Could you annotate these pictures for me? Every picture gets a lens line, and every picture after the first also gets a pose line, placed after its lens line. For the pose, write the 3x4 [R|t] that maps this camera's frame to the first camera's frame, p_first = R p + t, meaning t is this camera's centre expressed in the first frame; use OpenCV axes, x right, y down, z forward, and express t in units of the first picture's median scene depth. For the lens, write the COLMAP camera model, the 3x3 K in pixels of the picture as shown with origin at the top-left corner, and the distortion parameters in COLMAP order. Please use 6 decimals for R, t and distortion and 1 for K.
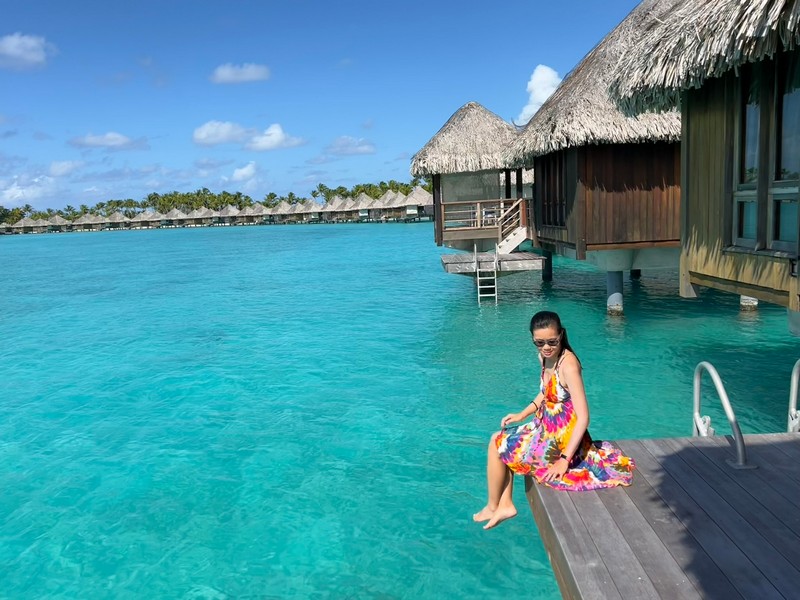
lens RADIAL K [[656.2, 0, 402.3], [0, 656.2, 306.6], [0, 0, 1]] dist [0.062513, -0.111890]
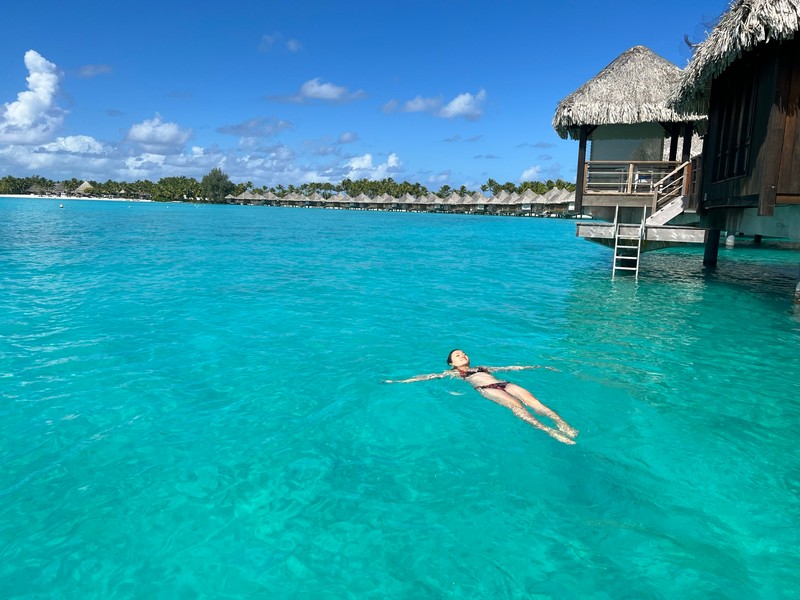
lens RADIAL K [[594.2, 0, 400.0], [0, 594.2, 293.7], [0, 0, 1]] dist [0.047307, -0.048116]
pose [[0.959436, 0.116572, -0.256696, 0.048057], [-0.116929, 0.993043, 0.013929, 0.030370], [0.256534, 0.016651, 0.966392, 0.190188]]
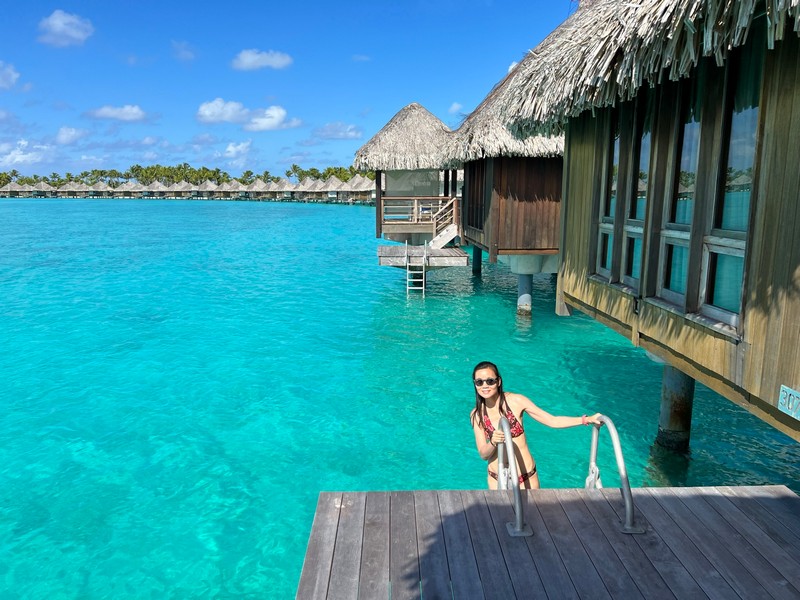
lens RADIAL K [[596.3, 0, 405.0], [0, 596.3, 315.8], [0, 0, 1]] dist [0.031673, -0.051852]
pose [[0.997363, 0.038573, 0.061474, 0.046024], [-0.042013, 0.997565, 0.055677, -0.021940], [-0.059176, -0.058113, 0.996555, 0.020508]]
